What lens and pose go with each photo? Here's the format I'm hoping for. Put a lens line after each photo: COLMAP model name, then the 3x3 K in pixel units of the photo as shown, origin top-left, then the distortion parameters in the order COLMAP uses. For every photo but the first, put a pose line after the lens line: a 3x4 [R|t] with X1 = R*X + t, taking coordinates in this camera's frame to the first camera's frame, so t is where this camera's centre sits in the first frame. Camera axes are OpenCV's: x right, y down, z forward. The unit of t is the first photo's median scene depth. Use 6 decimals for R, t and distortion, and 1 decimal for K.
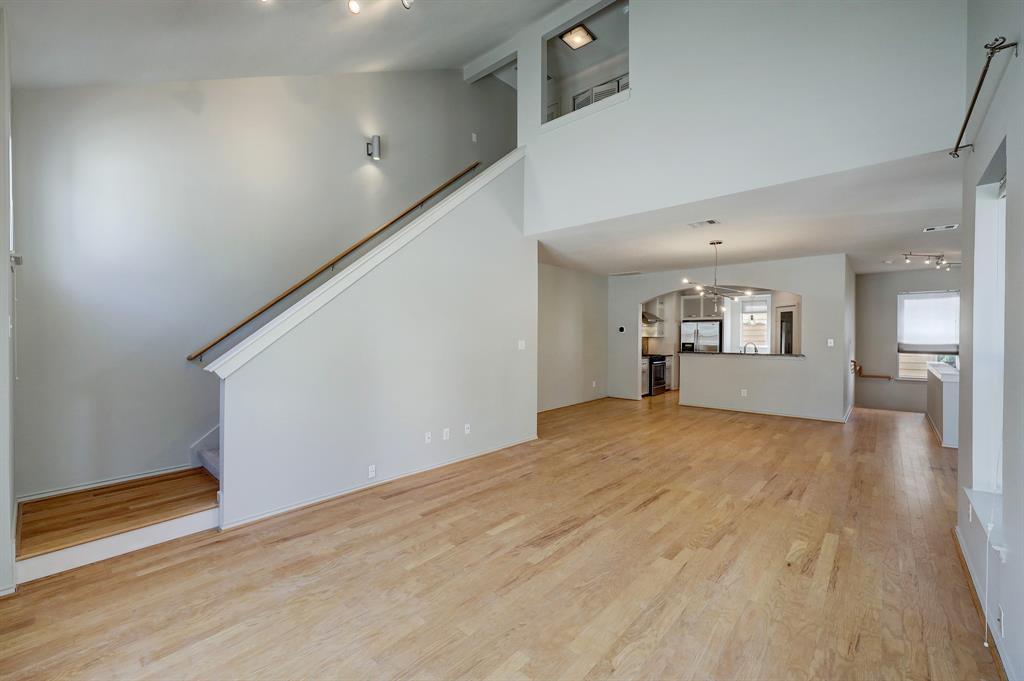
lens RADIAL K [[427.0, 0, 494.4], [0, 427.0, 336.1], [0, 0, 1]] dist [-0.000382, 0.000507]
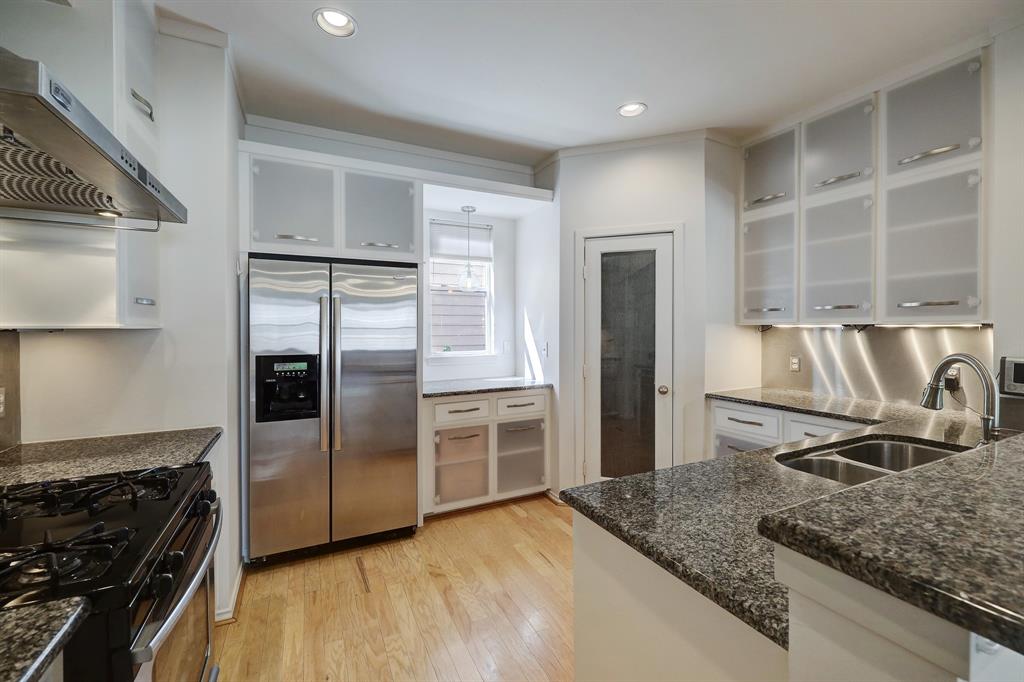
lens RADIAL K [[427.0, 0, 527.9], [0, 427.0, 331.4], [0, 0, 1]] dist [-0.000382, 0.000507]
pose [[0.329322, -0.002259, 0.944215, 0.599090], [0.006726, 0.999977, 0.000047, 0.009222], [-0.944194, 0.006336, 0.329330, 1.693404]]
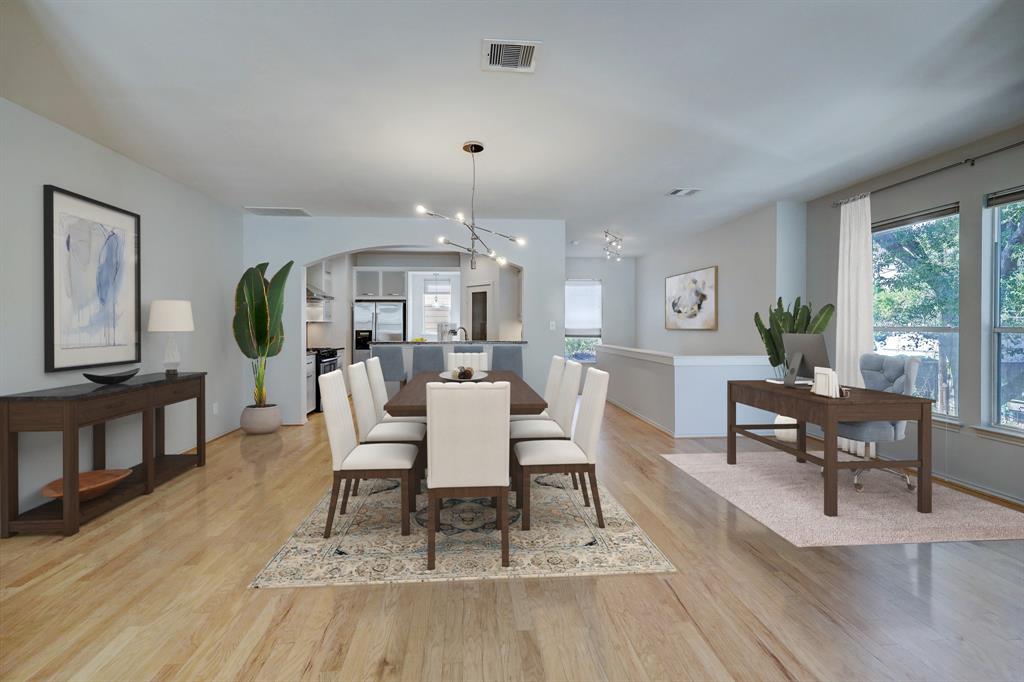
lens RADIAL K [[427.0, 0, 505.8], [0, 427.0, 325.7], [0, 0, 1]] dist [-0.000382, 0.000507]
pose [[0.667192, -0.000206, 0.744886, 0.144365], [0.005080, 0.999978, -0.004274, 0.025640], [-0.744869, 0.006636, 0.667178, 0.684261]]
